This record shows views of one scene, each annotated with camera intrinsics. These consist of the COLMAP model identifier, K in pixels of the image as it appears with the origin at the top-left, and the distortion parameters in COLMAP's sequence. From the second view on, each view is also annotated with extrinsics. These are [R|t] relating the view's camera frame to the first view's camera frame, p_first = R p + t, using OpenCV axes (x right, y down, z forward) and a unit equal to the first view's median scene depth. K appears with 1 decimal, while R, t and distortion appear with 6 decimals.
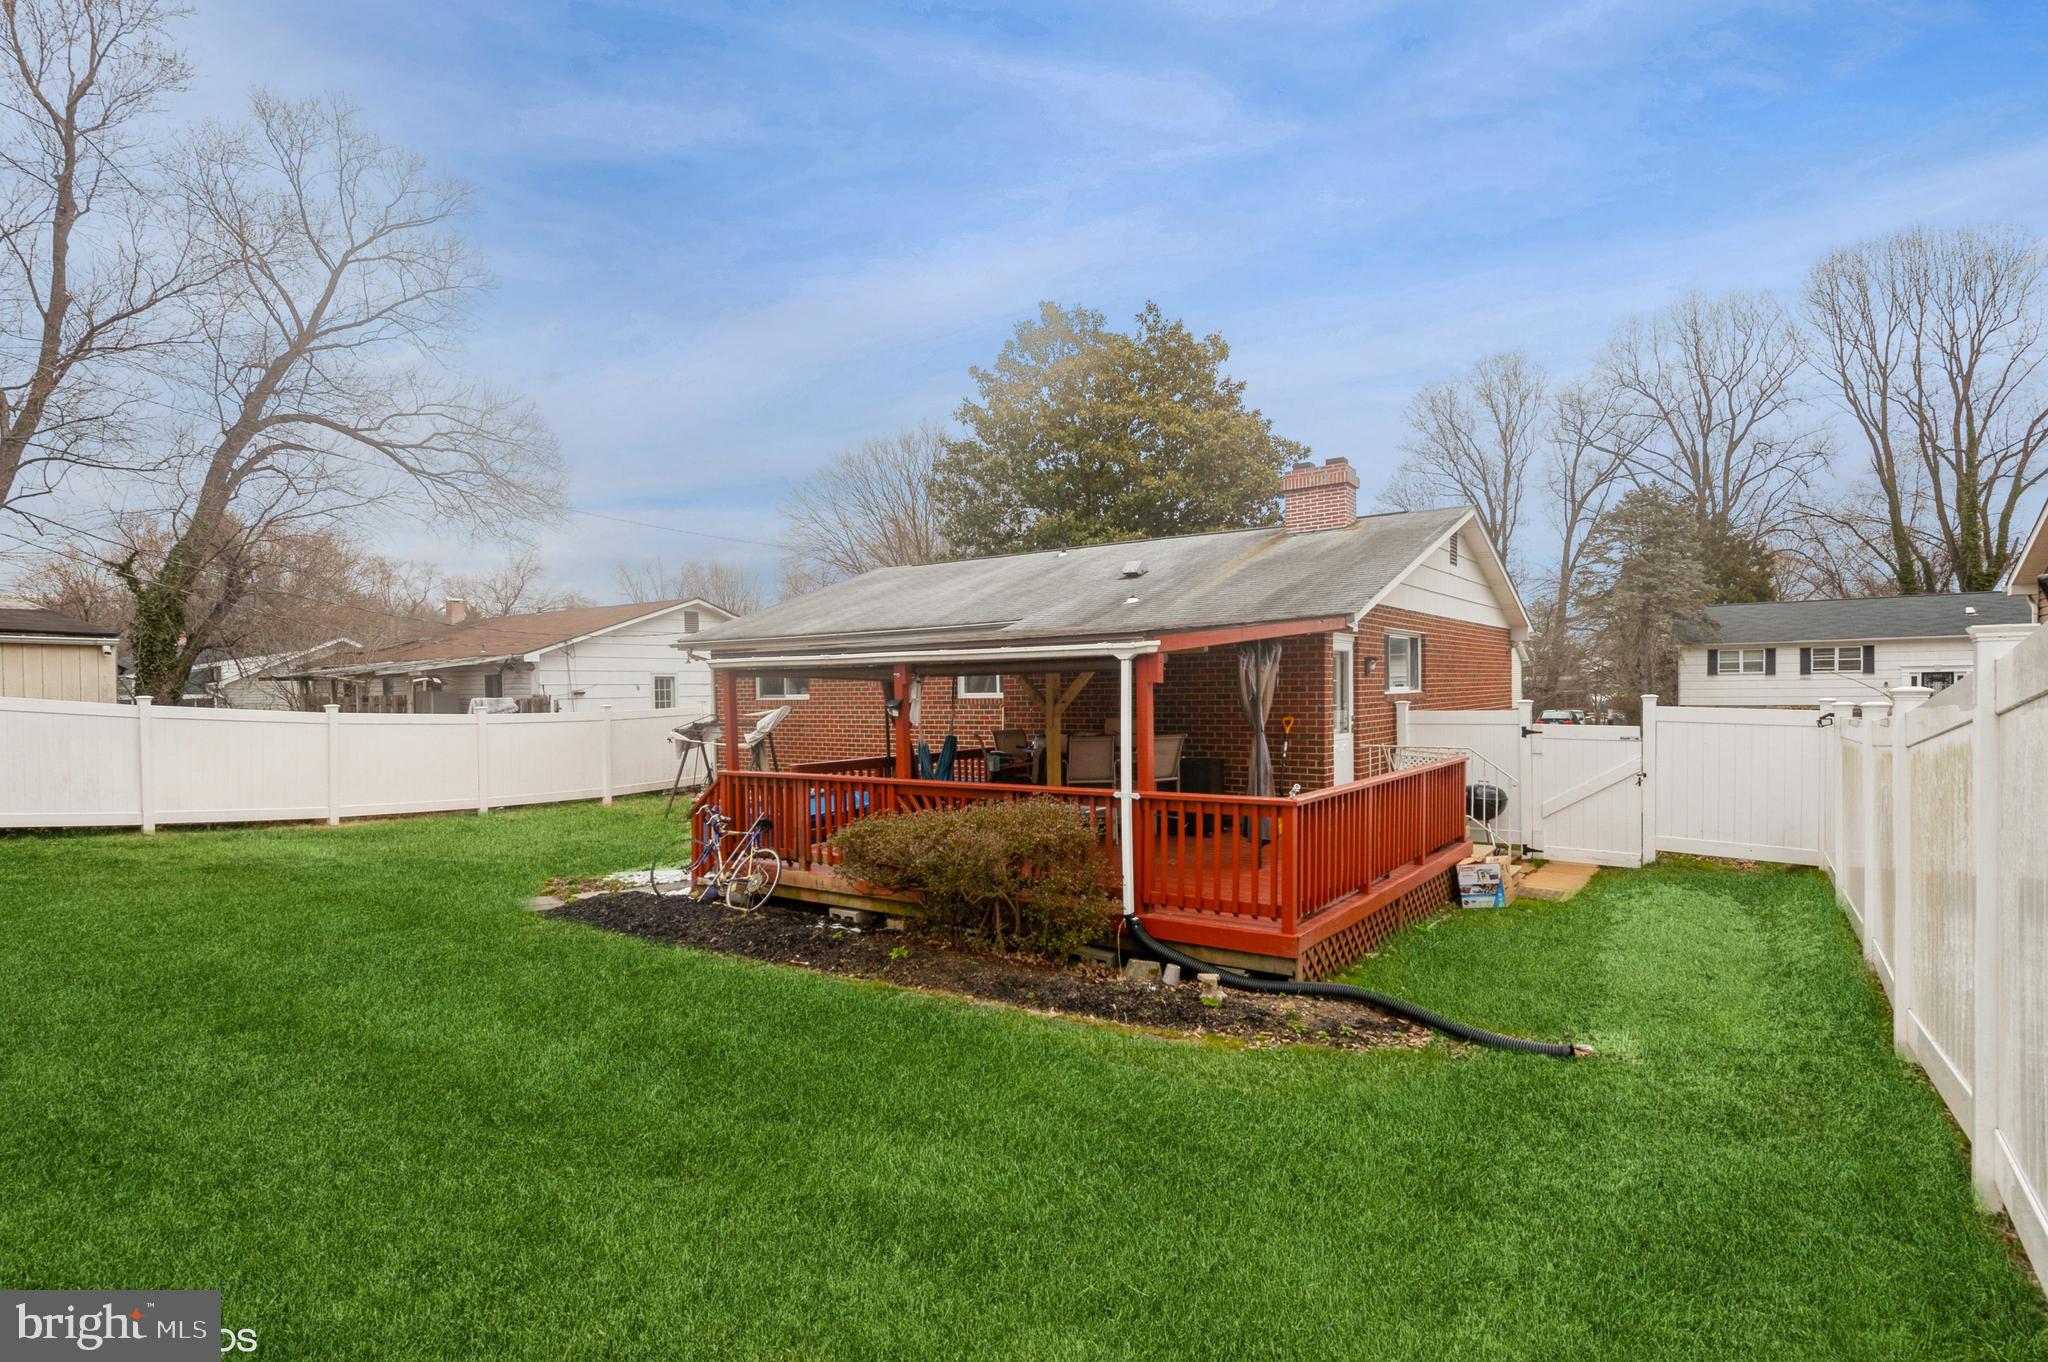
lens RADIAL K [[1064.1, 0, 1022.1], [0, 1064.1, 682.3], [0, 0, 1]] dist [0.000401, 0.000215]
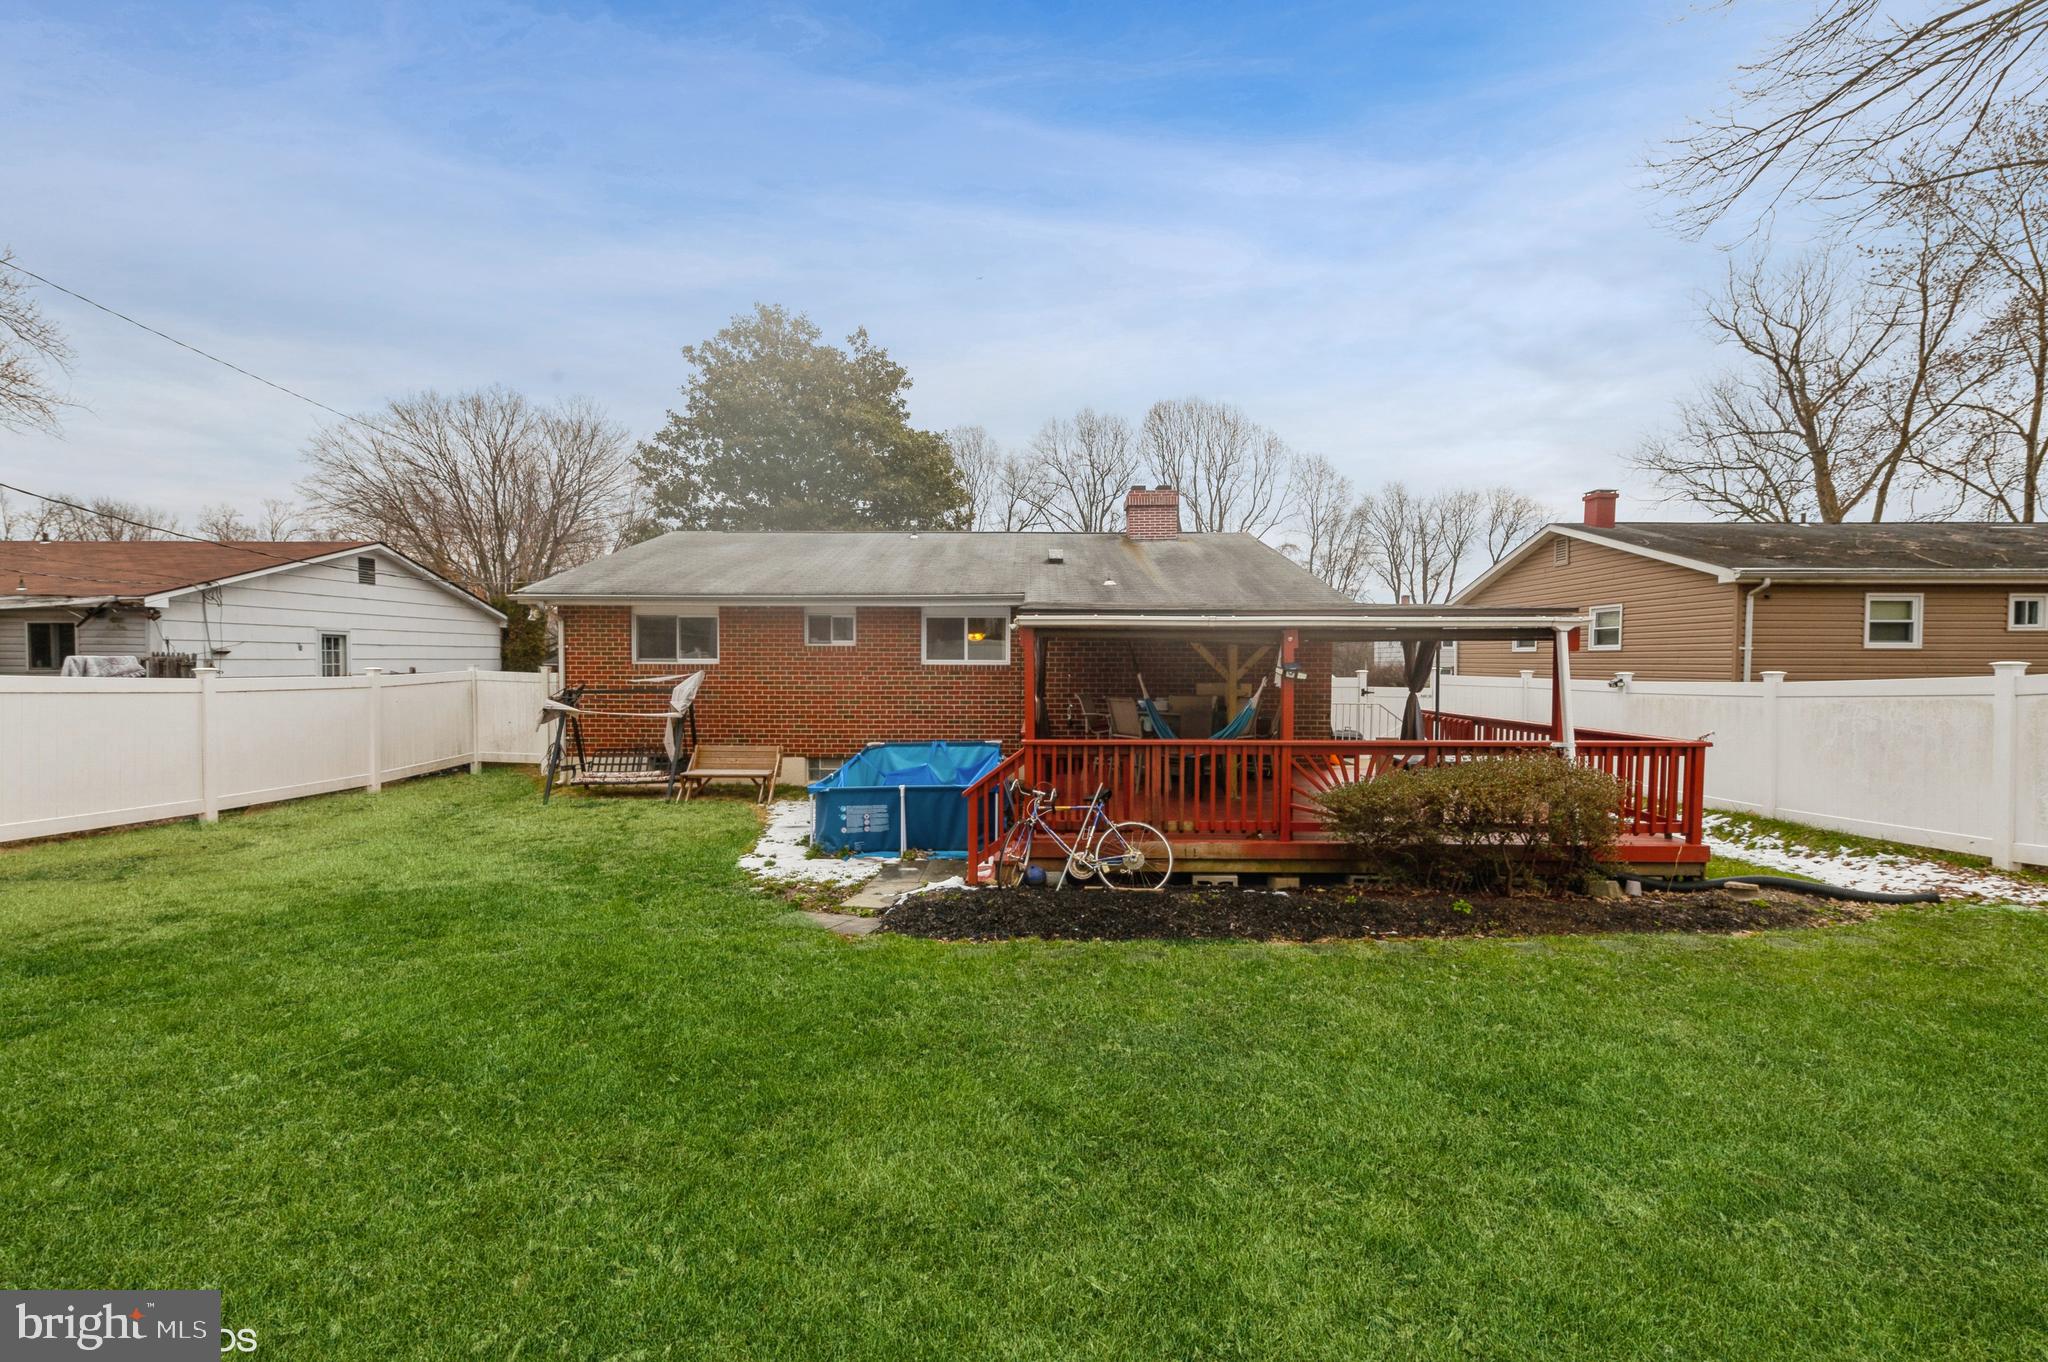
lens RADIAL K [[817.3, 0, 1026.5], [0, 817.3, 667.8], [0, 0, 1]] dist [0.006072, -0.001494]
pose [[0.813847, 0.011218, 0.580971, -0.307215], [-0.017768, 0.999827, 0.005585, 0.008394], [-0.580808, -0.014868, 0.813905, 0.199653]]
